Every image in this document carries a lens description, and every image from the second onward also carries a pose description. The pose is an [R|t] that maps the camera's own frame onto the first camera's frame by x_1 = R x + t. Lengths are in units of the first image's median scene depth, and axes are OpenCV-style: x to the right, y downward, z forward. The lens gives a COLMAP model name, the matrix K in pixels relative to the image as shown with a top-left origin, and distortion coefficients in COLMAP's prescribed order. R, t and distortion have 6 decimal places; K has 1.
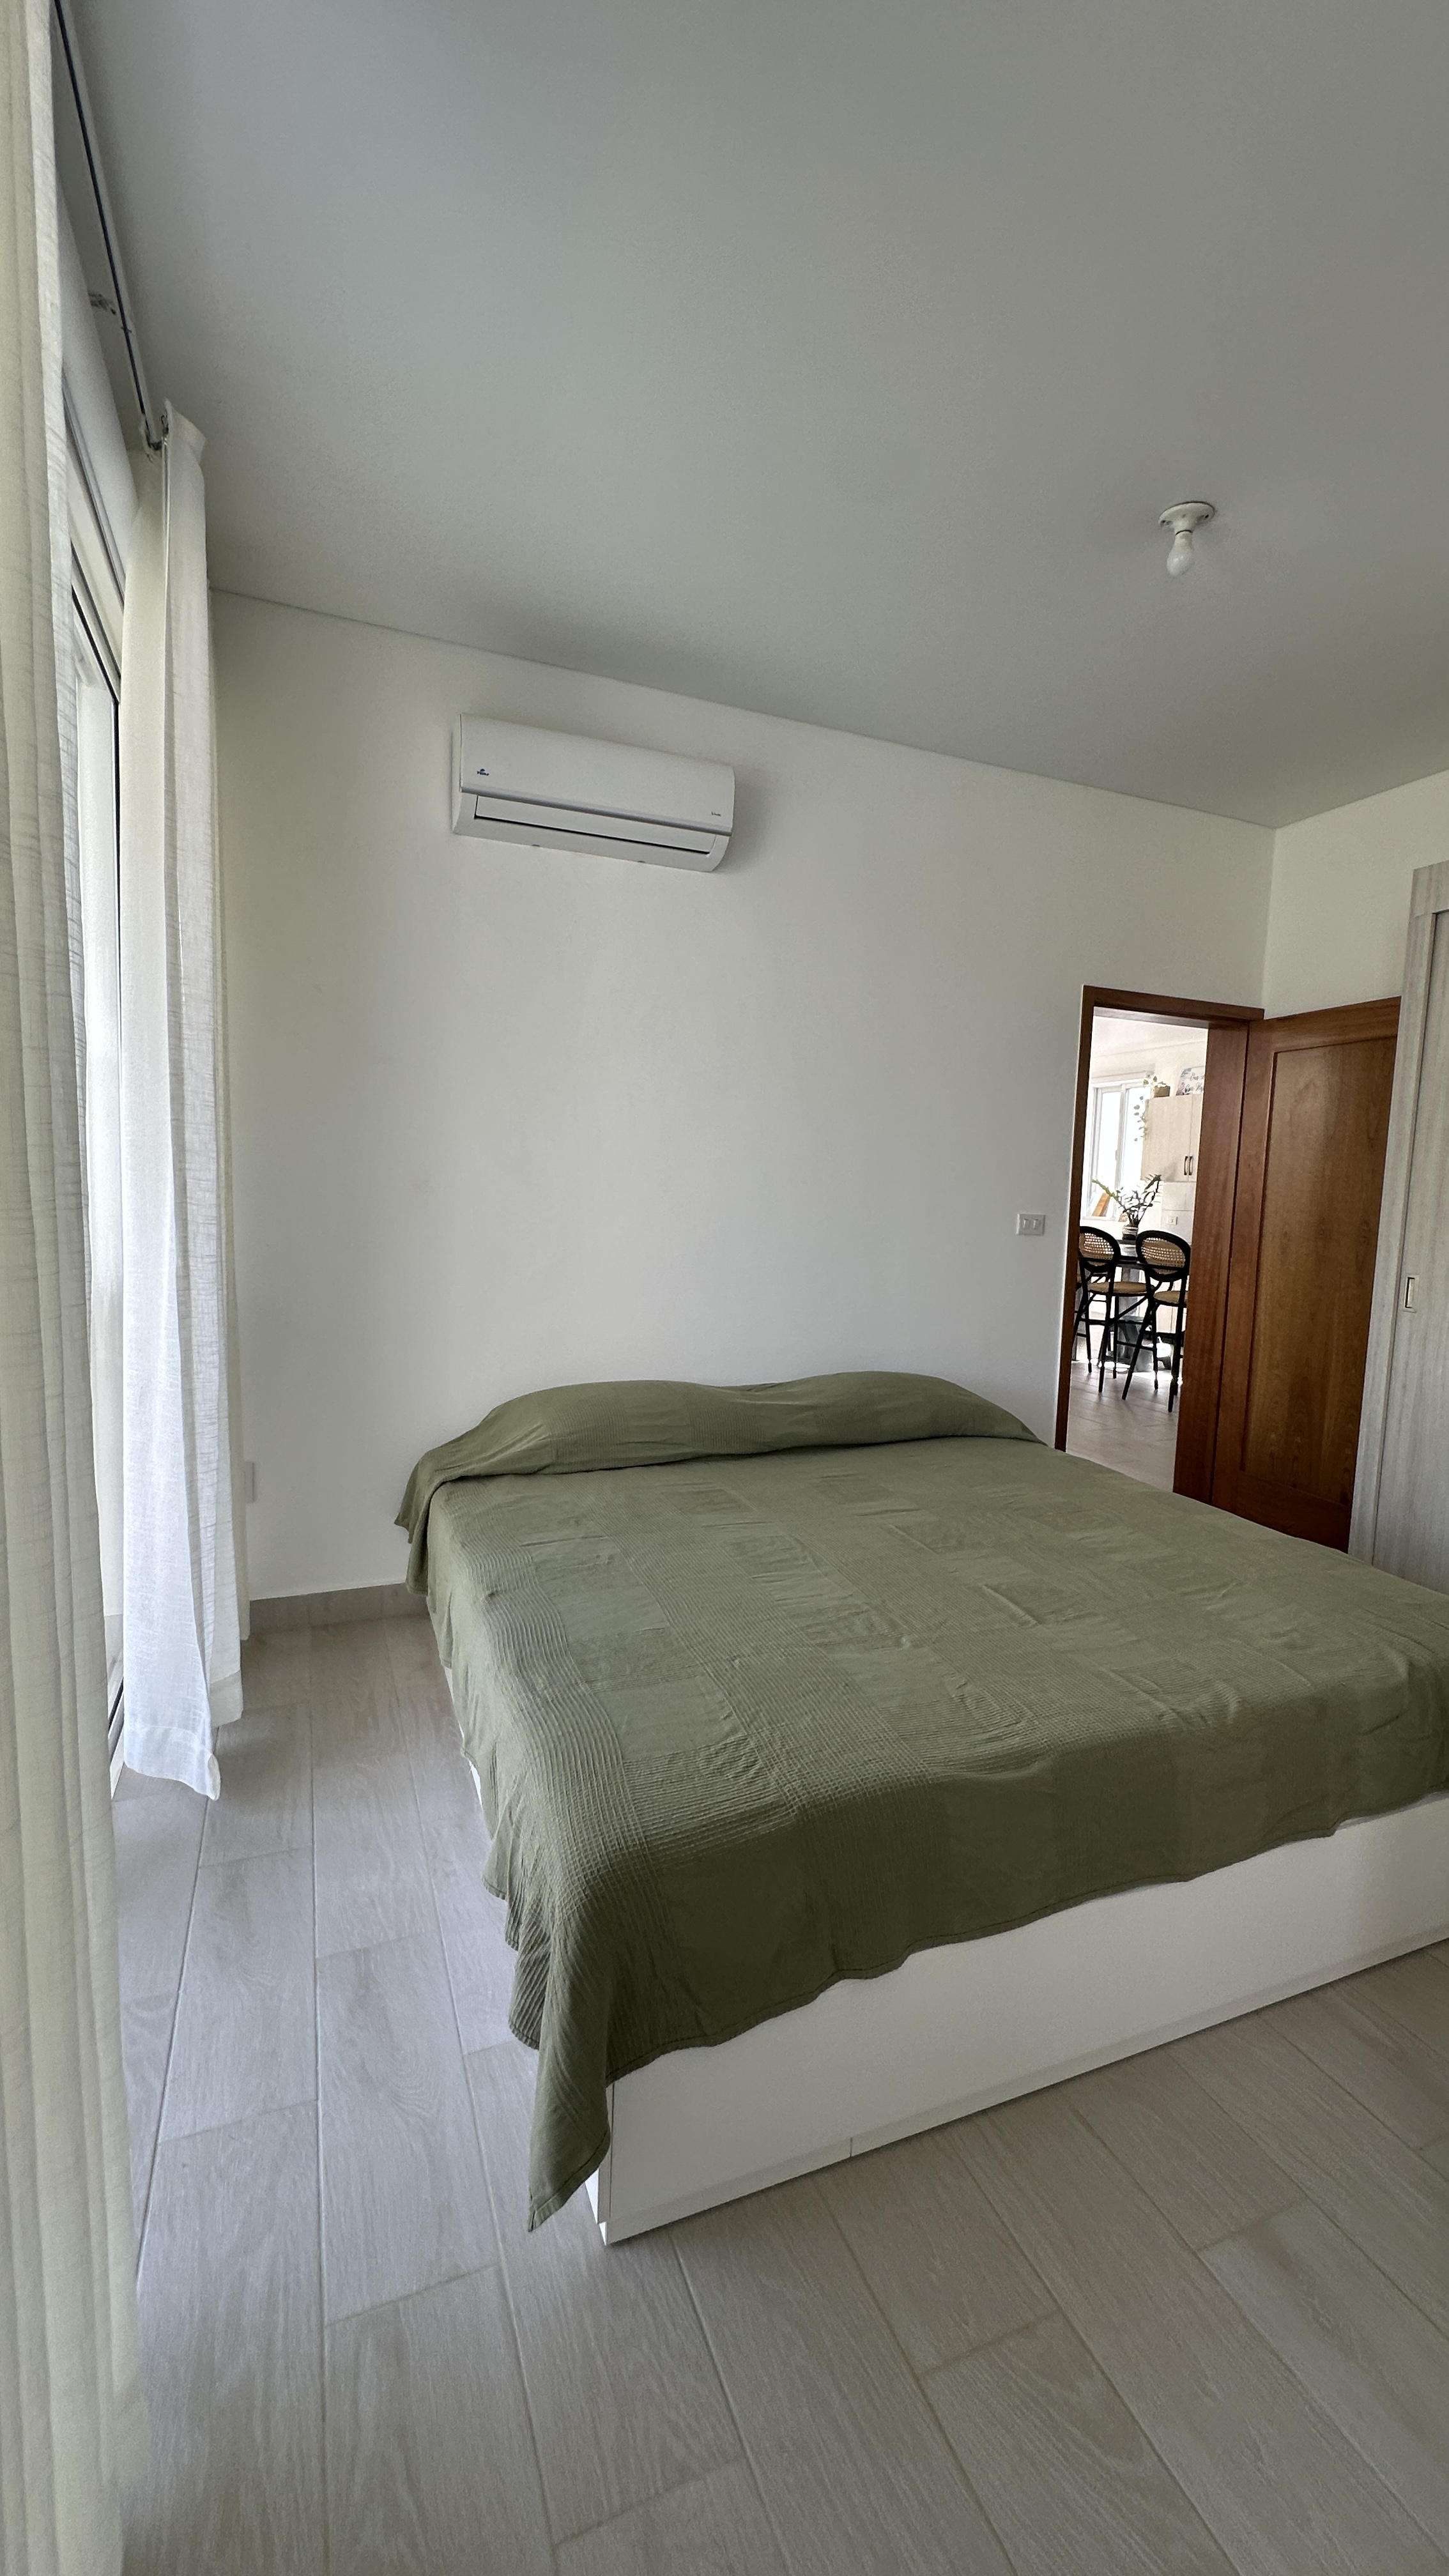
lens RADIAL K [[1026.1, 0, 724.5], [0, 1026.1, 1288.0], [0, 0, 1]] dist [-0.011434, -0.000075]
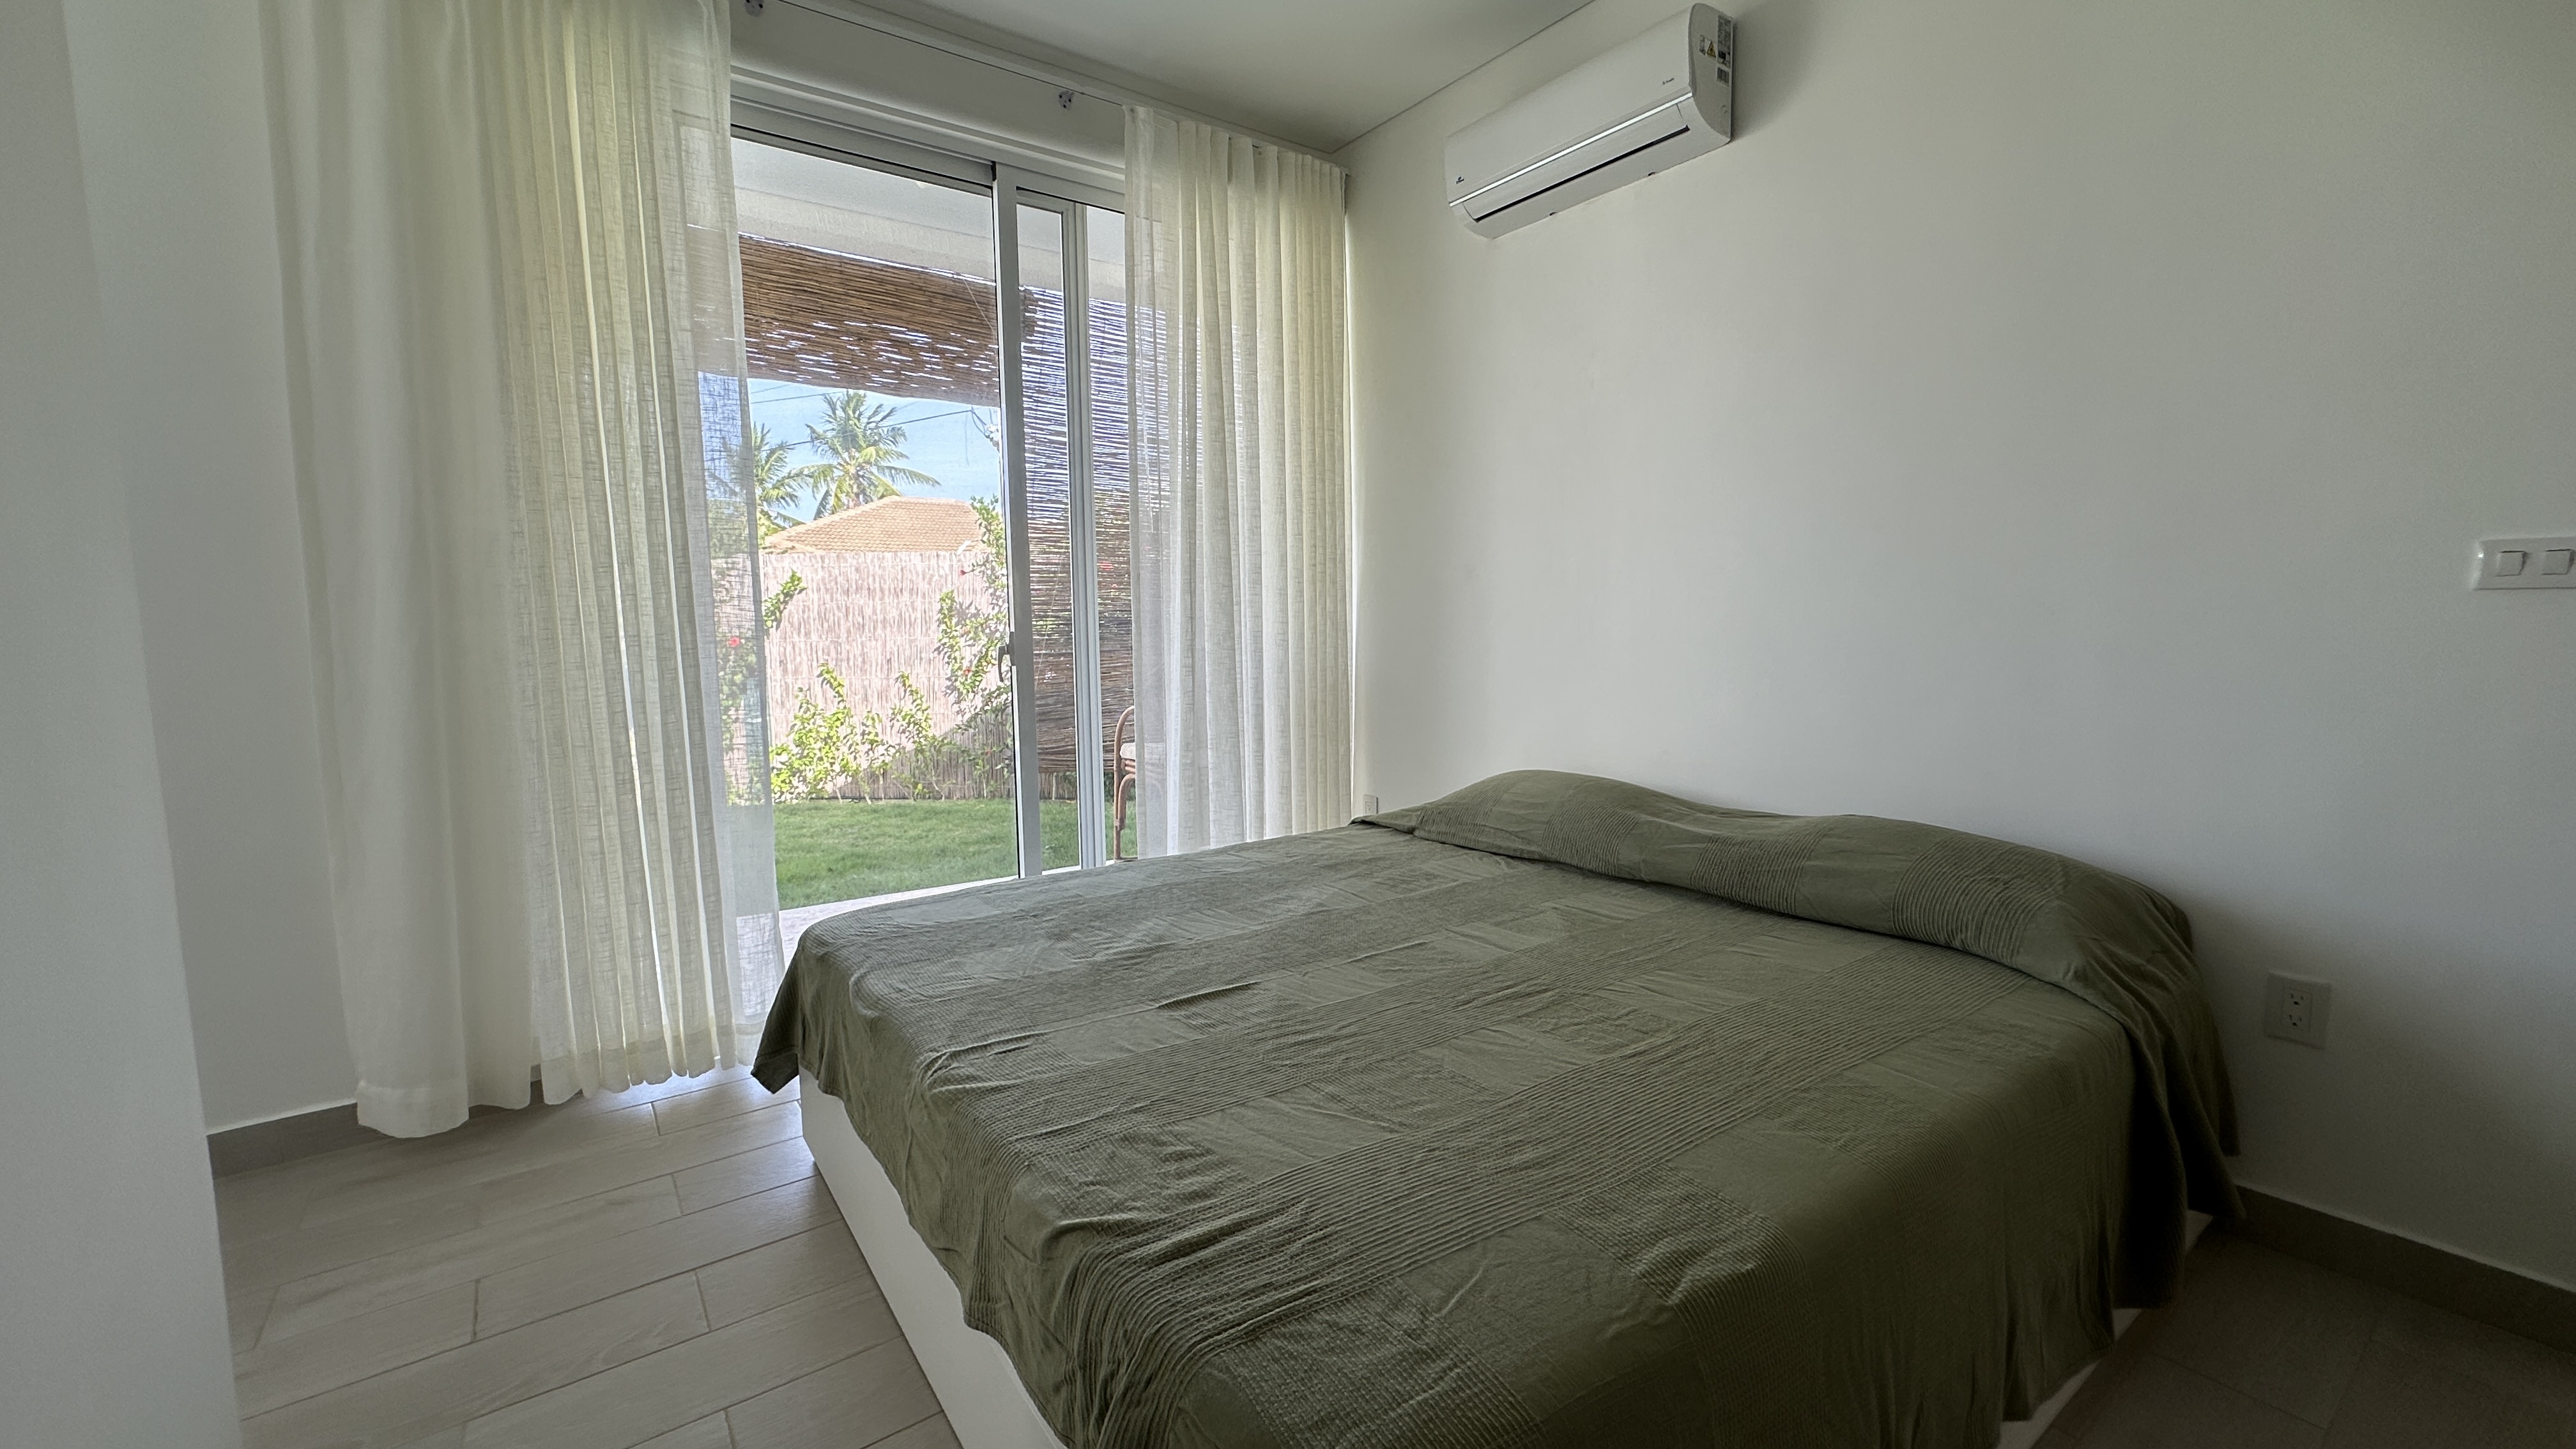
lens RADIAL K [[1026.1, 0, 1300.3], [0, 1026.1, 722.5], [0, 0, 1]] dist [-0.011434, -0.000075]
pose [[0.243435, 0.060862, -0.968006, 0.716880], [-0.071359, 0.996448, 0.044705, 0.022615], [0.967289, 0.058193, 0.246914, 0.543613]]
